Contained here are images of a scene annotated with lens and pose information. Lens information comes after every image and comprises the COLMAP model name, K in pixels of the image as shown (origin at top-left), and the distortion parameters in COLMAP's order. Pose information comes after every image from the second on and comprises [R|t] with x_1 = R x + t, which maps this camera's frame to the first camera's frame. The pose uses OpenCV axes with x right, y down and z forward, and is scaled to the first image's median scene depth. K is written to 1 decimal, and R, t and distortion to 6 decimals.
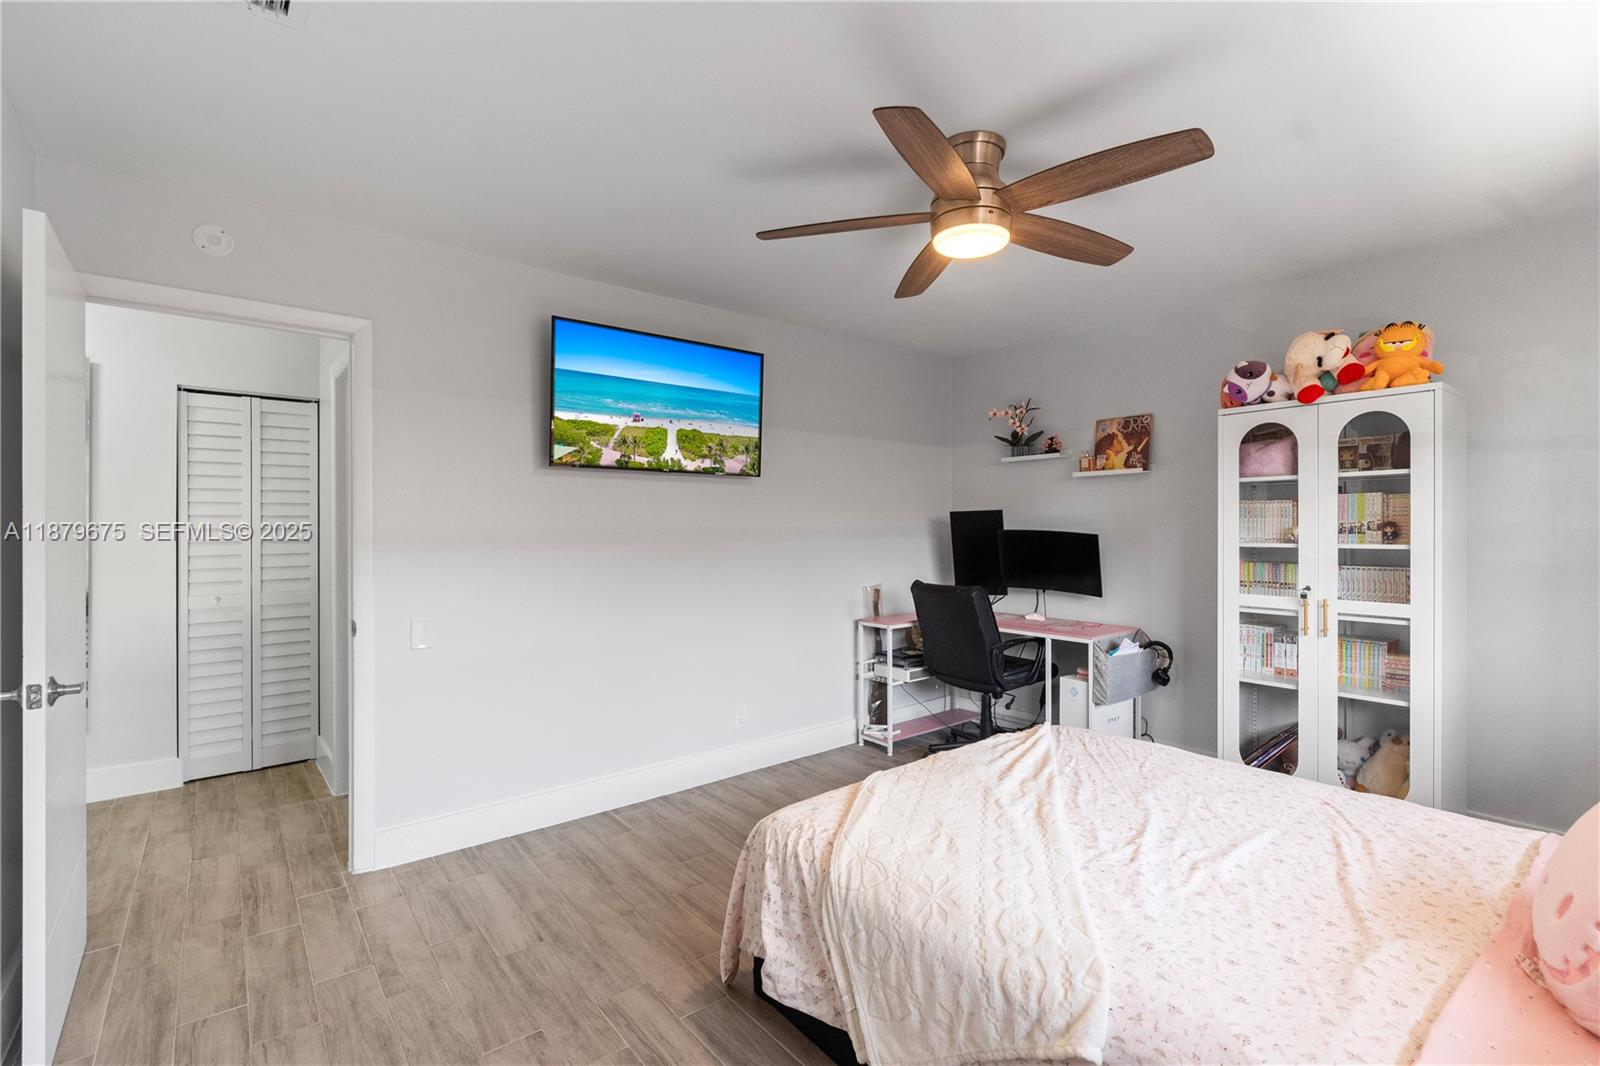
lens RADIAL K [[720.4, 0, 797.5], [0, 720.4, 523.6], [0, 0, 1]] dist [-0.001609, 0.000250]
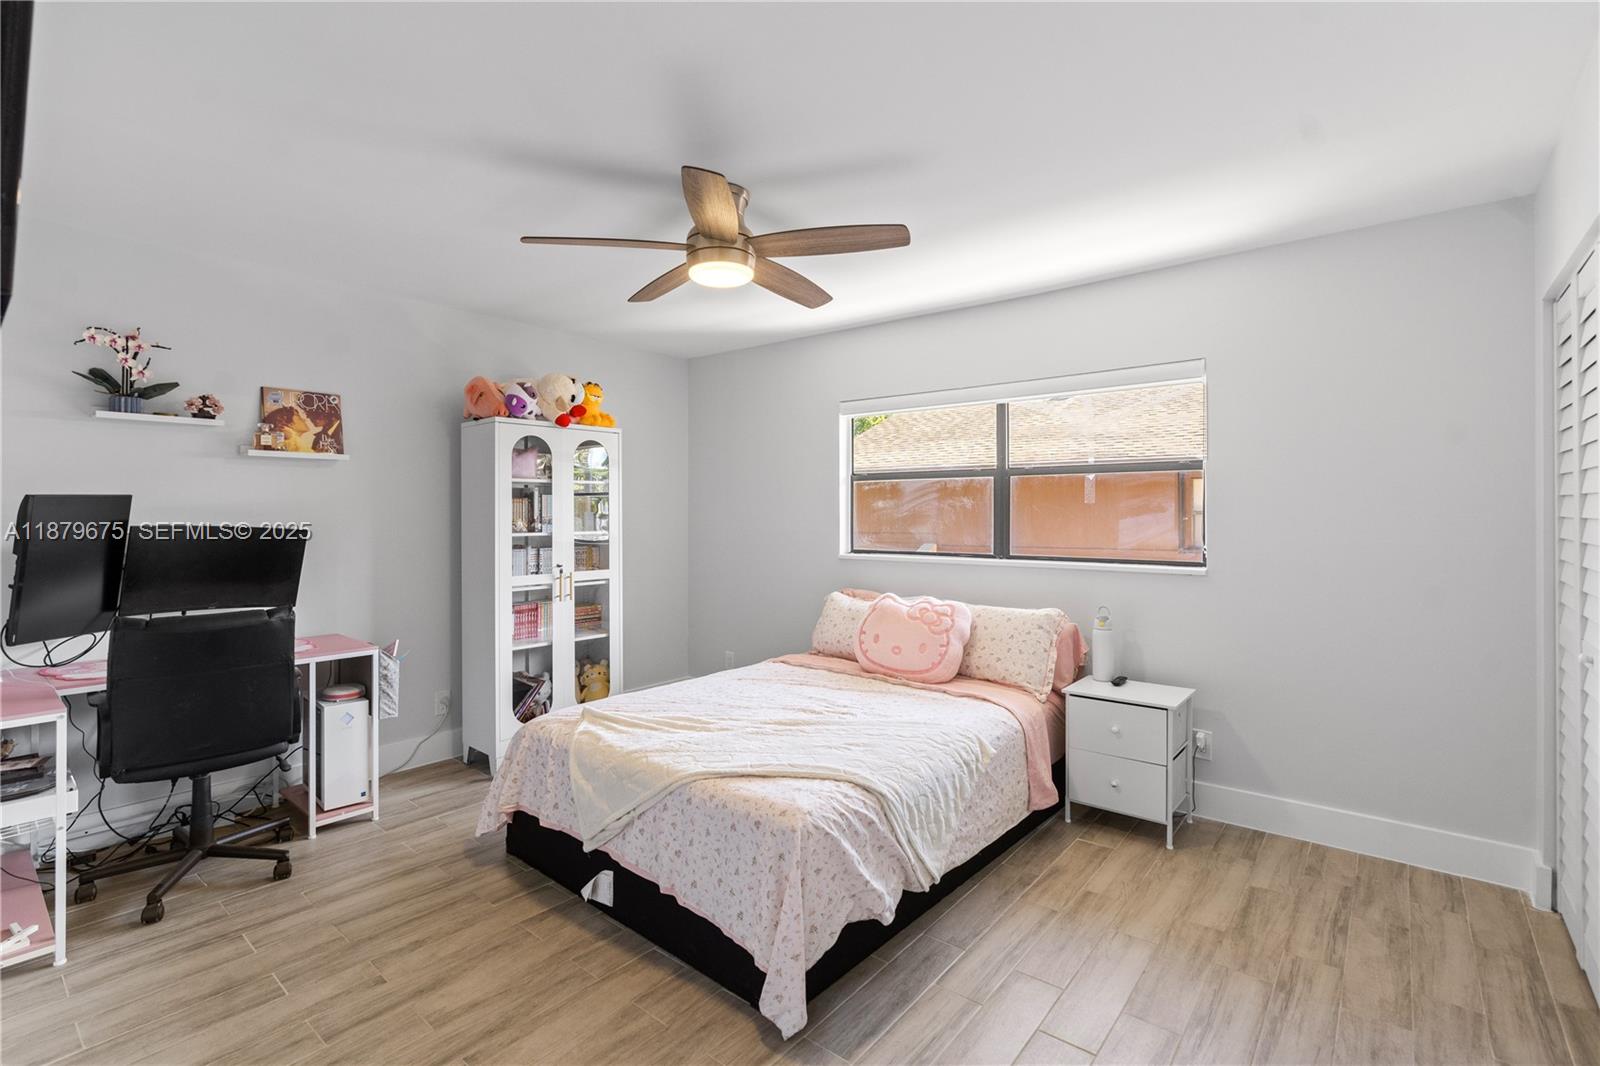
lens RADIAL K [[720.4, 0, 797.5], [0, 720.4, 523.6], [0, 0, 1]] dist [-0.001609, 0.000250]
pose [[-0.177591, -0.014830, 0.983993, -0.499995], [-0.005884, 0.999885, 0.014007, -0.006902], [-0.984087, -0.003302, -0.177657, 0.590563]]
